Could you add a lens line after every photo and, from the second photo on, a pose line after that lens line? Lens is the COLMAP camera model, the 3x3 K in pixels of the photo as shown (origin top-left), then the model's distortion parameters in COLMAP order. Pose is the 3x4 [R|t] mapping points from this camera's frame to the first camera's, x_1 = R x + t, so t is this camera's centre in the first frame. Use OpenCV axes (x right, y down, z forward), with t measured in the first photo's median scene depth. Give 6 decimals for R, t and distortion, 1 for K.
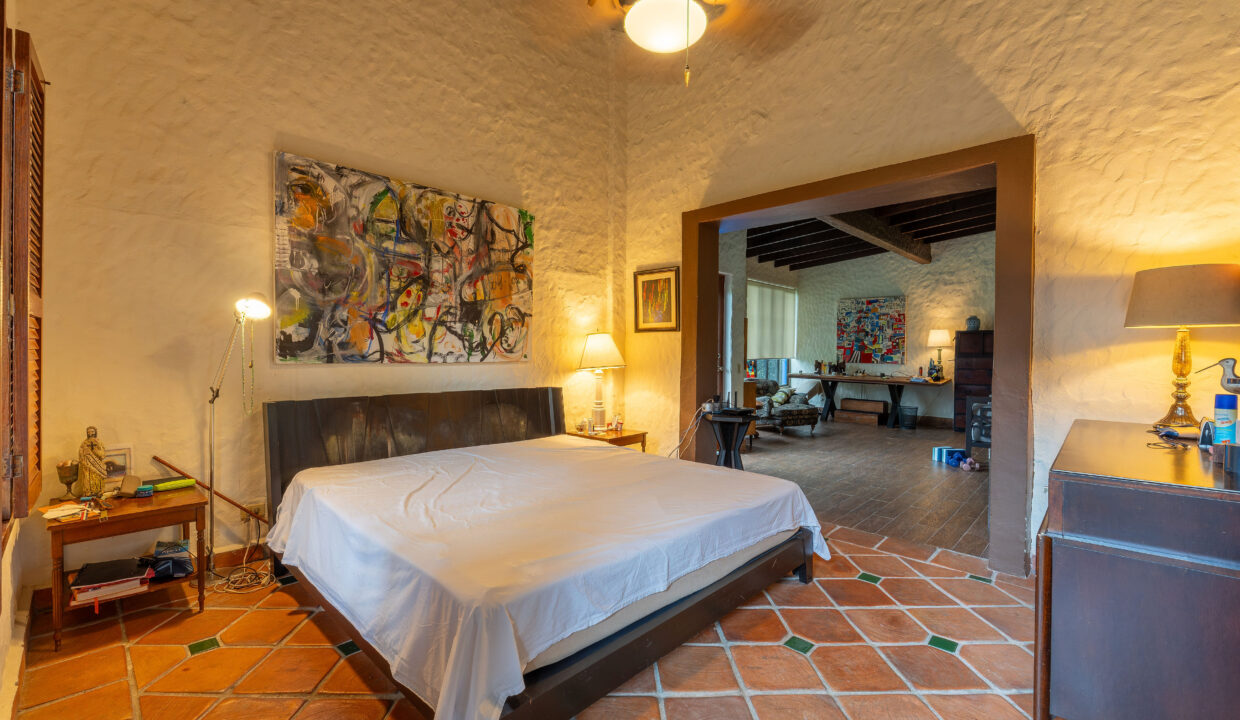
lens RADIAL K [[524.1, 0, 613.3], [0, 524.1, 360.3], [0, 0, 1]] dist [-0.001223, -0.000074]
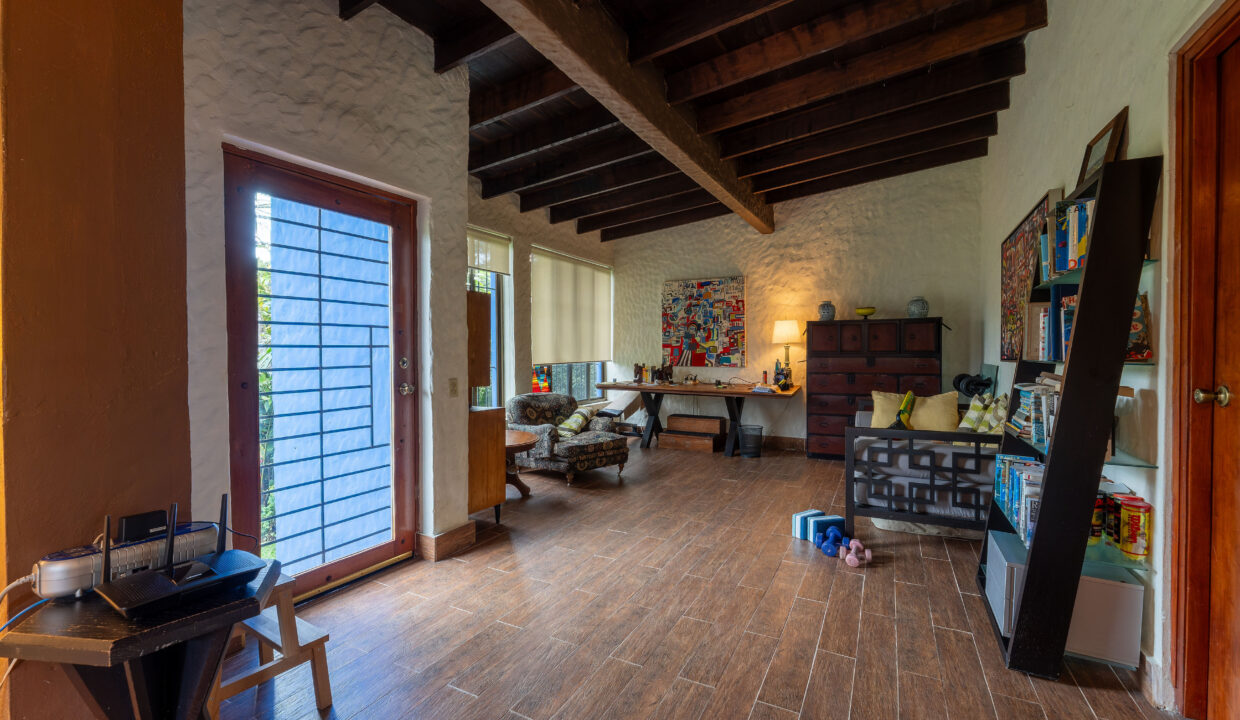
lens RADIAL K [[524.1, 0, 613.3], [0, 524.1, 360.3], [0, 0, 1]] dist [-0.001223, -0.000074]
pose [[0.965183, -0.016205, 0.261072, 0.182456], [0.016993, 0.999855, -0.000761, -0.005265], [-0.261022, 0.005171, 0.965319, 0.331903]]
